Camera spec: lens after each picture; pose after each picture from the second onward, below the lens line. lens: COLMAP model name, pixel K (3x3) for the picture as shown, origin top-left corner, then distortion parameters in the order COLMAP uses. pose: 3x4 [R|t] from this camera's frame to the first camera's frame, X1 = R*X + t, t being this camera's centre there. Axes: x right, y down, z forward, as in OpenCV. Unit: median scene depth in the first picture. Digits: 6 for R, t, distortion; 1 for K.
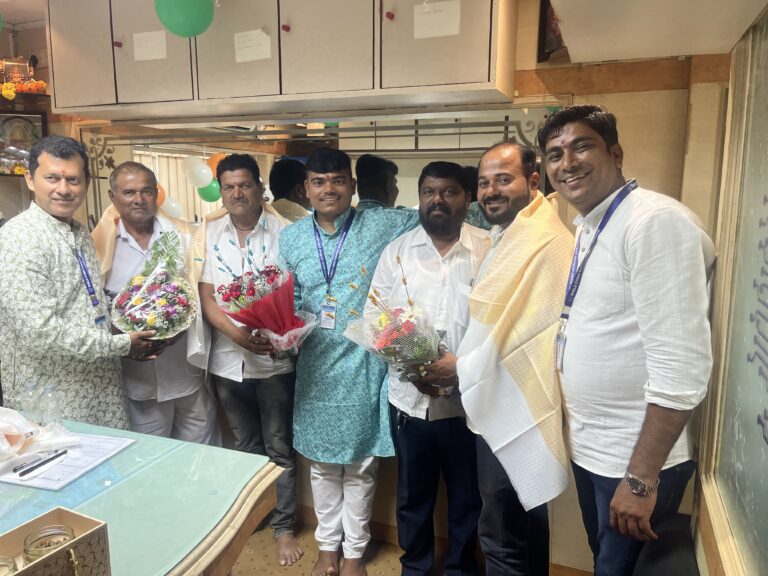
lens RADIAL K [[589.4, 0, 398.3], [0, 589.4, 289.1], [0, 0, 1]] dist [0.061918, -0.105593]
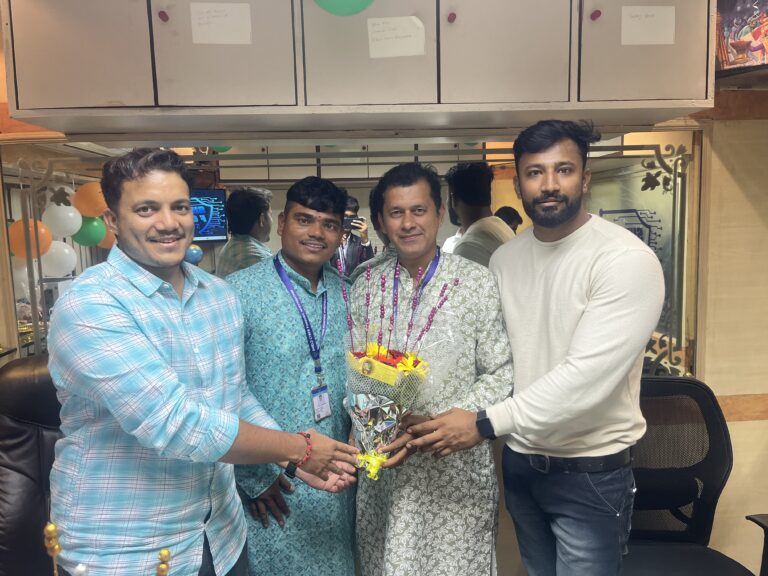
lens RADIAL K [[589.4, 0, 398.3], [0, 589.4, 289.1], [0, 0, 1]] dist [0.061918, -0.105593]
pose [[0.911317, -0.073692, 0.405057, -0.534887], [0.095508, 0.994852, -0.033883, -0.066914], [-0.400474, 0.069564, 0.913664, 0.323768]]
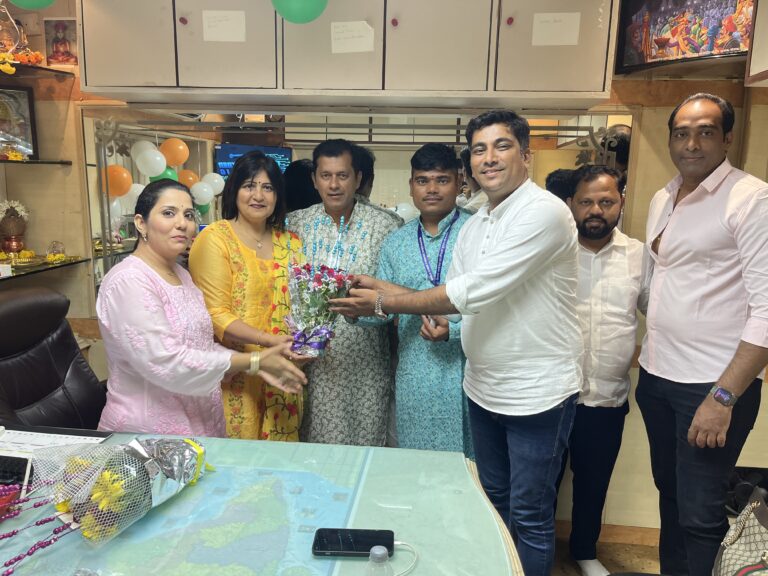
lens RADIAL K [[589.4, 0, 398.3], [0, 589.4, 289.1], [0, 0, 1]] dist [0.061918, -0.105593]
pose [[0.968974, -0.022546, 0.246132, -0.395637], [0.017872, 0.999615, 0.021206, -0.019002], [-0.246515, -0.016149, 0.969004, 0.039967]]
